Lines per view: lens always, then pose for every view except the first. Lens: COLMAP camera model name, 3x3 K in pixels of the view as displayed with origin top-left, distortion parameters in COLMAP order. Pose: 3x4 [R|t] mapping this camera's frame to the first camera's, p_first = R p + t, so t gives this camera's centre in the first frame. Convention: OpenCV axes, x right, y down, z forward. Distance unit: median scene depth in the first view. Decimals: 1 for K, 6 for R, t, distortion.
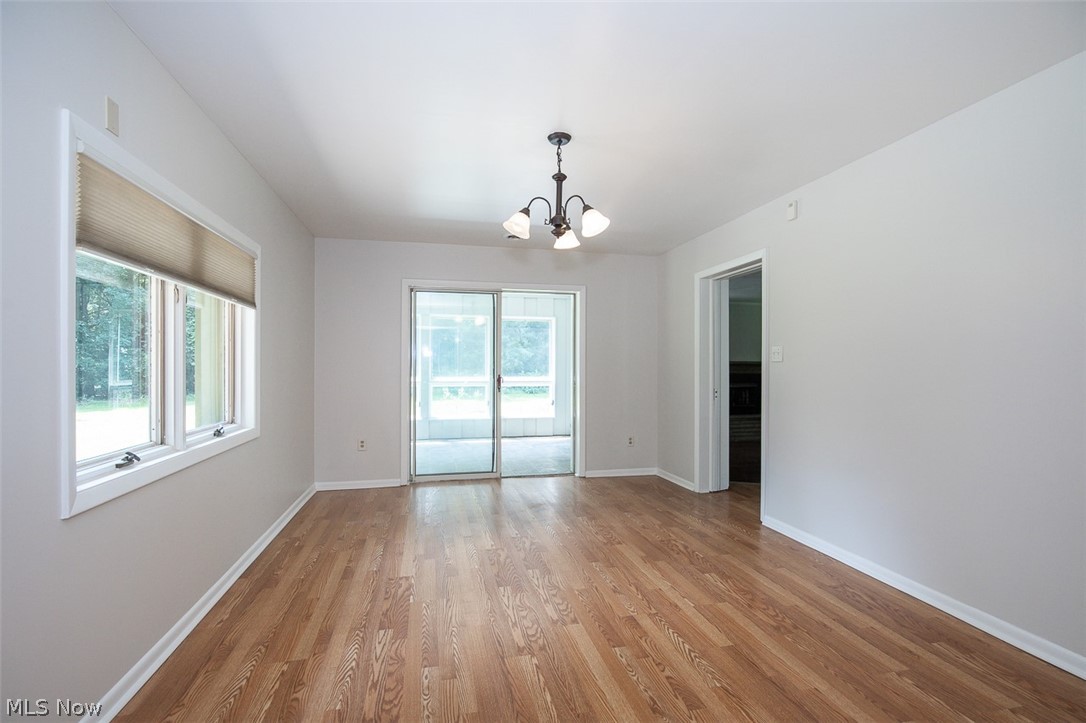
lens RADIAL K [[497.8, 0, 542.5], [0, 497.8, 364.2], [0, 0, 1]] dist [-0.018266, 0.000726]
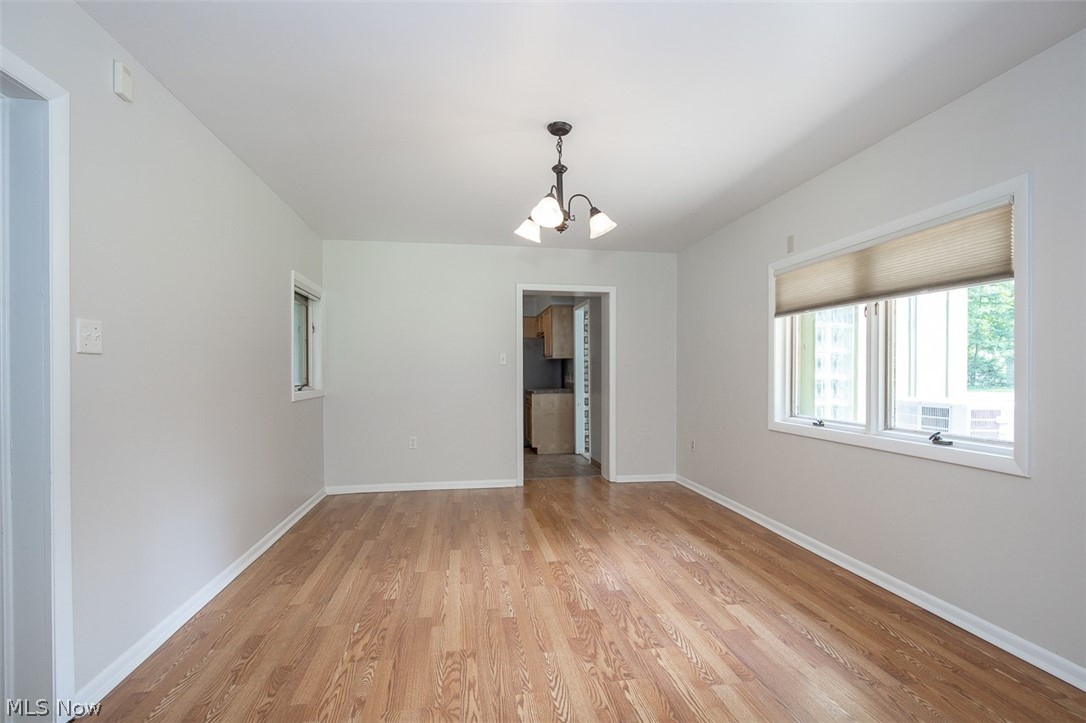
lens RADIAL K [[497.8, 0, 543.6], [0, 497.8, 369.8], [0, 0, 1]] dist [-0.018266, 0.000726]
pose [[-0.997906, -0.001386, 0.064664, 0.001803], [-0.001996, 0.999954, -0.009360, 0.020014], [-0.064648, -0.009470, -0.997863, 1.969043]]
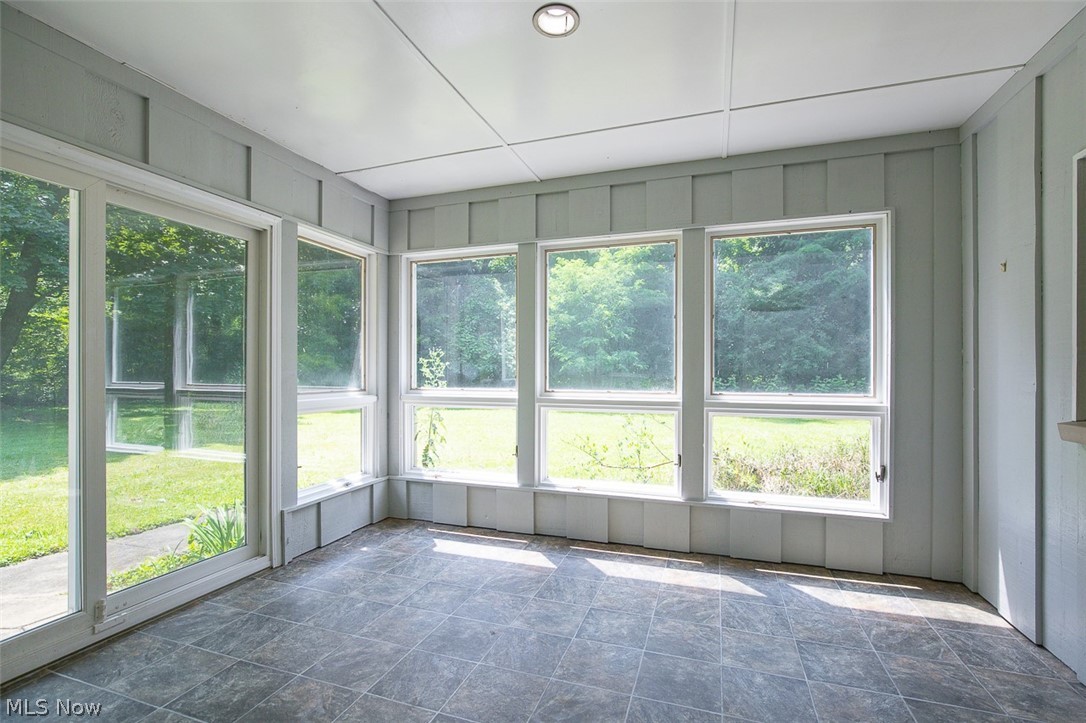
lens RADIAL K [[497.8, 0, 542.4], [0, 497.8, 367.8], [0, 0, 1]] dist [-0.018266, 0.000726]
pose [[0.848953, -0.004078, -0.528452, 0.002889], [0.003231, 0.999992, -0.002526, 0.008975], [0.528458, 0.000437, 0.848959, 0.691962]]
